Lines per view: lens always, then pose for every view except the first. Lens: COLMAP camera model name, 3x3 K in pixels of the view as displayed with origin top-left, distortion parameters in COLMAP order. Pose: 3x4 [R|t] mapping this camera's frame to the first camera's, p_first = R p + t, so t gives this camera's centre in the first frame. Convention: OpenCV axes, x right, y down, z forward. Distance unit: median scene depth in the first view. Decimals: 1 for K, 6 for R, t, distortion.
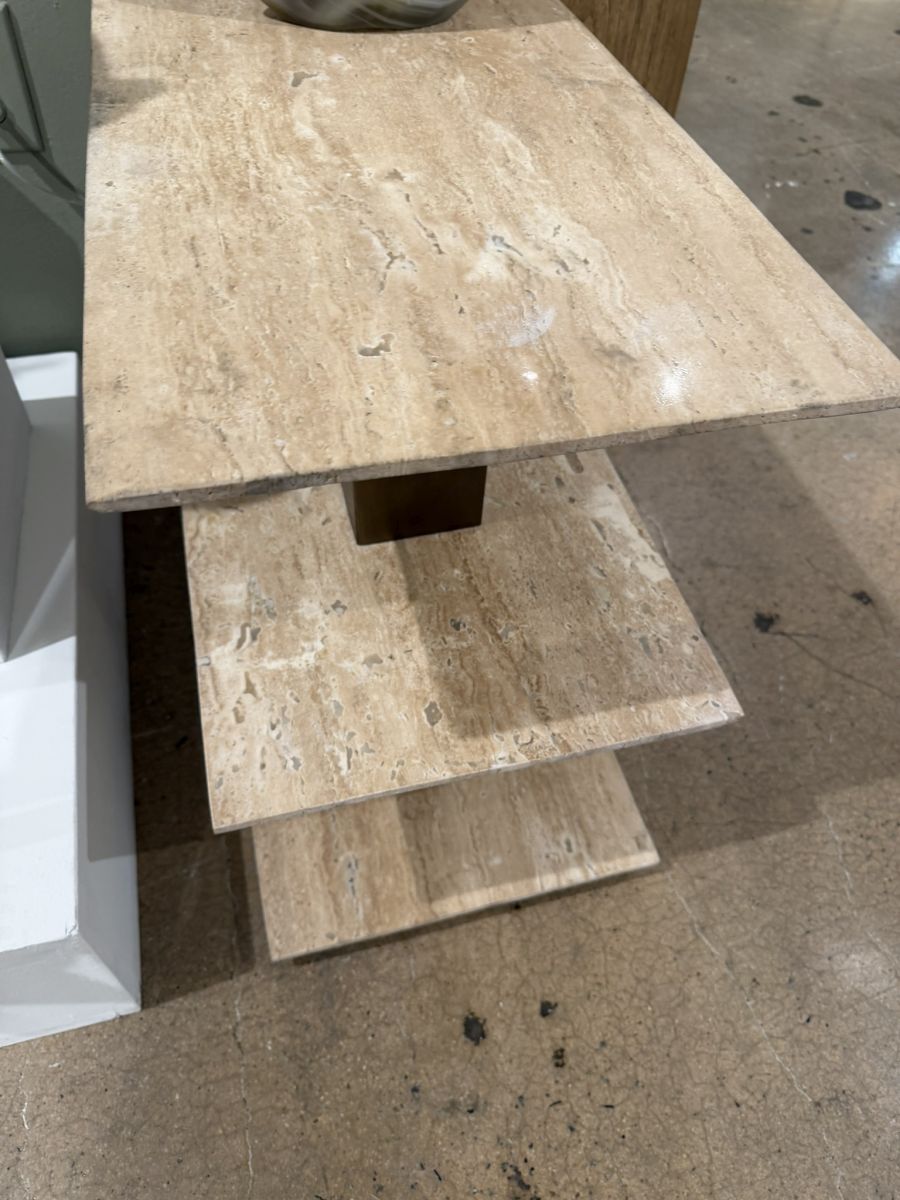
lens RADIAL K [[869.3, 0, 470.5], [0, 869.3, 607.1], [0, 0, 1]] dist [0.099160, -0.160917]
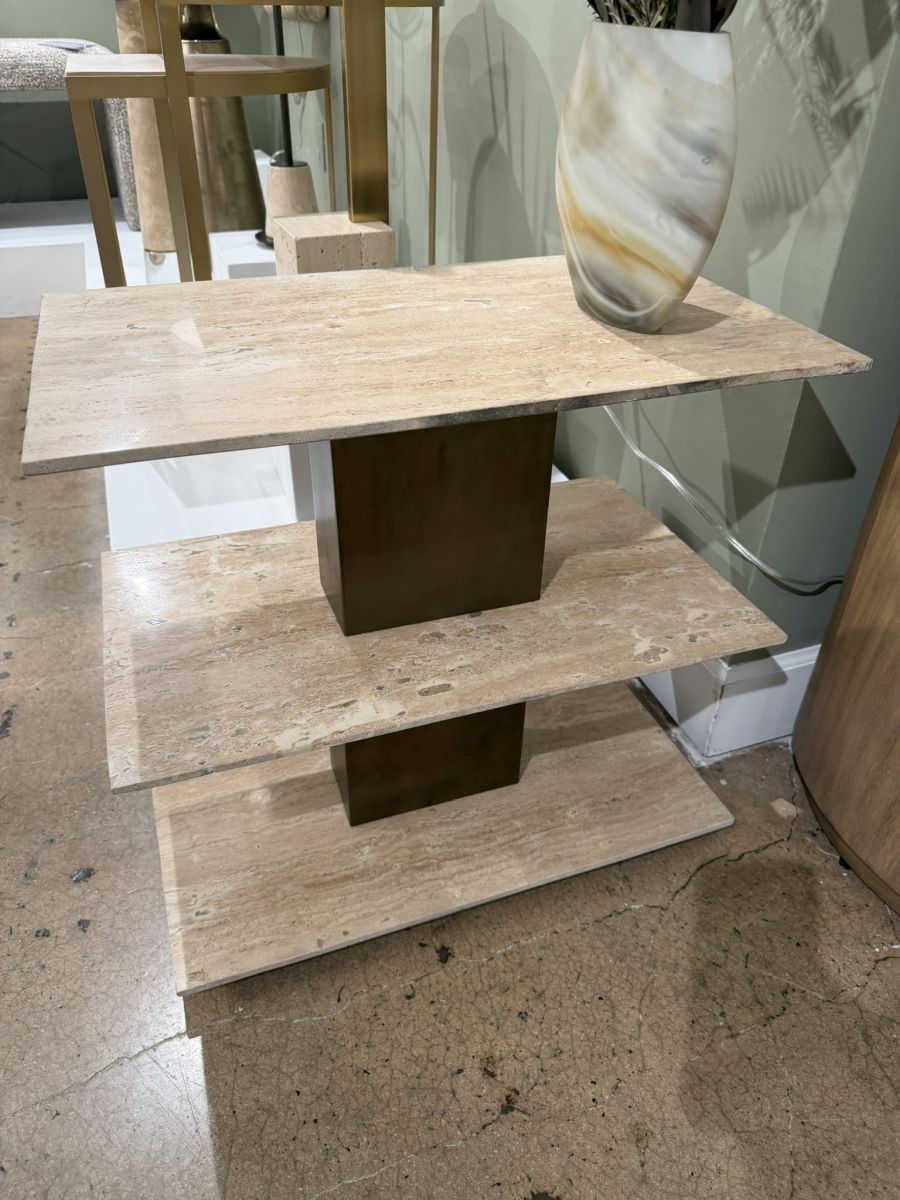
lens RADIAL K [[887.6, 0, 434.6], [0, 887.6, 592.0], [0, 0, 1]] dist [0.025208, -0.041243]
pose [[0.062859, 0.515846, -0.854372, 1.057976], [-0.780374, 0.559057, 0.280128, -0.584177], [0.622146, 0.649121, 0.437695, 0.549627]]
